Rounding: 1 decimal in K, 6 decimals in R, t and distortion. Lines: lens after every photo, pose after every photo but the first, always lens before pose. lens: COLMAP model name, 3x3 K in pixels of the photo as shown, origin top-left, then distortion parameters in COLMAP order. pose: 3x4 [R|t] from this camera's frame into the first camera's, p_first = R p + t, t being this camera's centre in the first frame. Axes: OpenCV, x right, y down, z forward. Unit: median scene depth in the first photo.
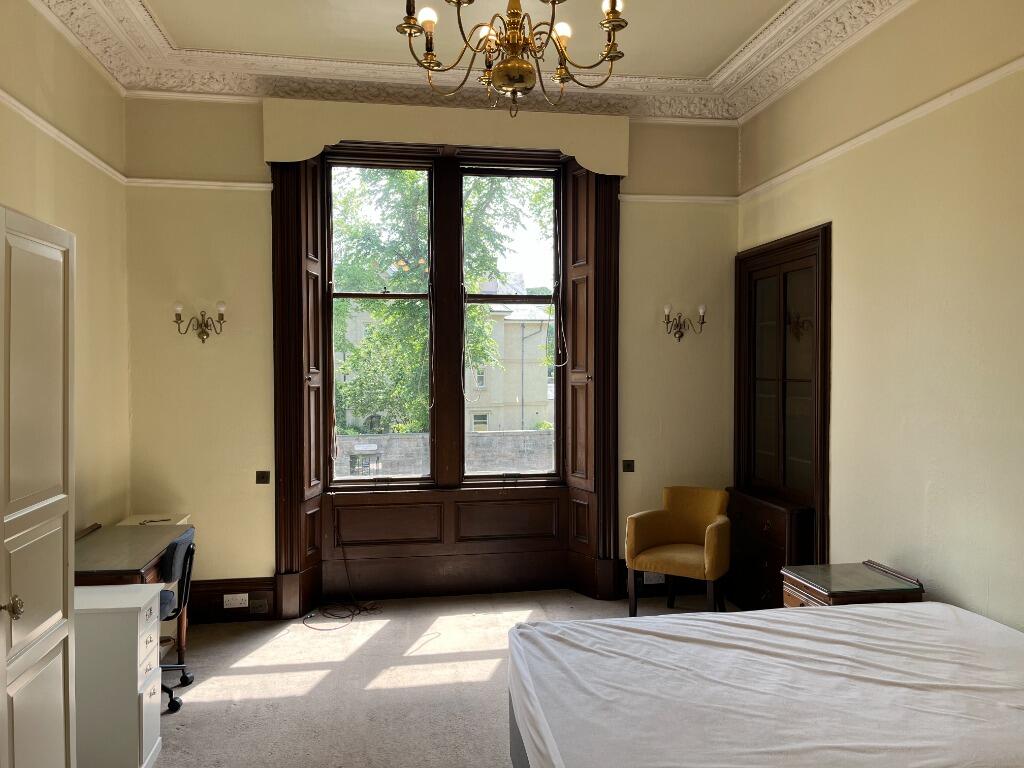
lens RADIAL K [[784.3, 0, 511.8], [0, 784.3, 382.8], [0, 0, 1]] dist [0.055945, -0.068086]
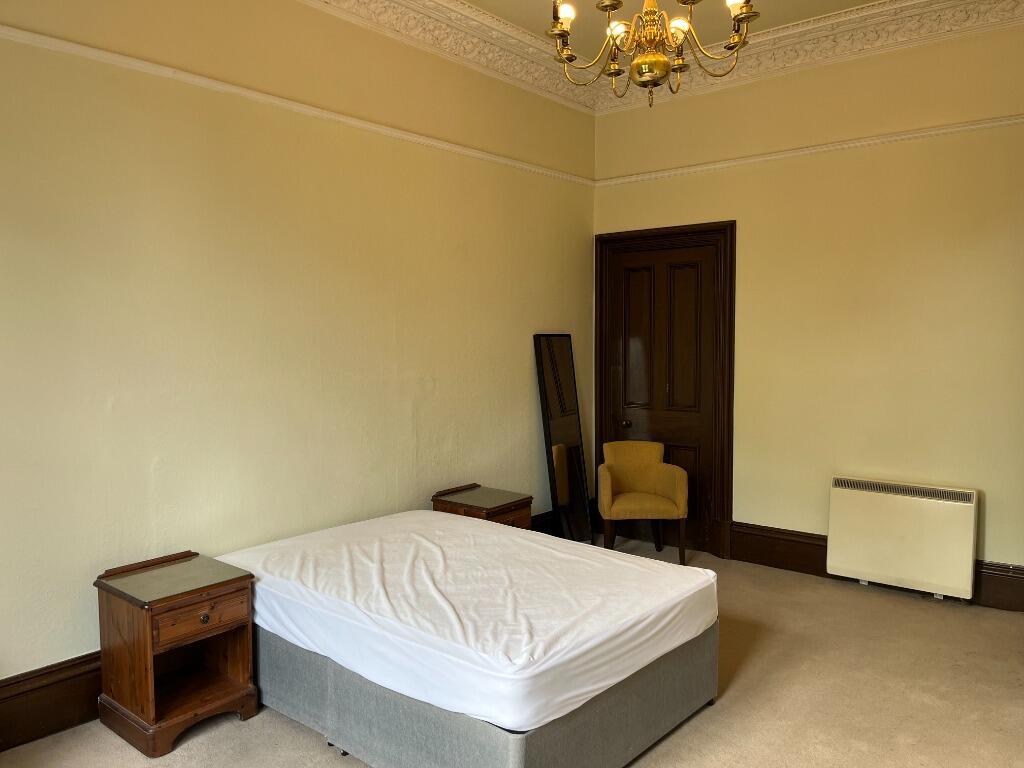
lens RADIAL K [[784.3, 0, 512.6], [0, 784.3, 384.5], [0, 0, 1]] dist [0.055945, -0.068086]
pose [[-0.667091, -0.040859, 0.743855, -0.627585], [0.024322, 0.996768, 0.076564, -0.036502], [-0.744579, 0.069168, -0.663941, 1.689488]]
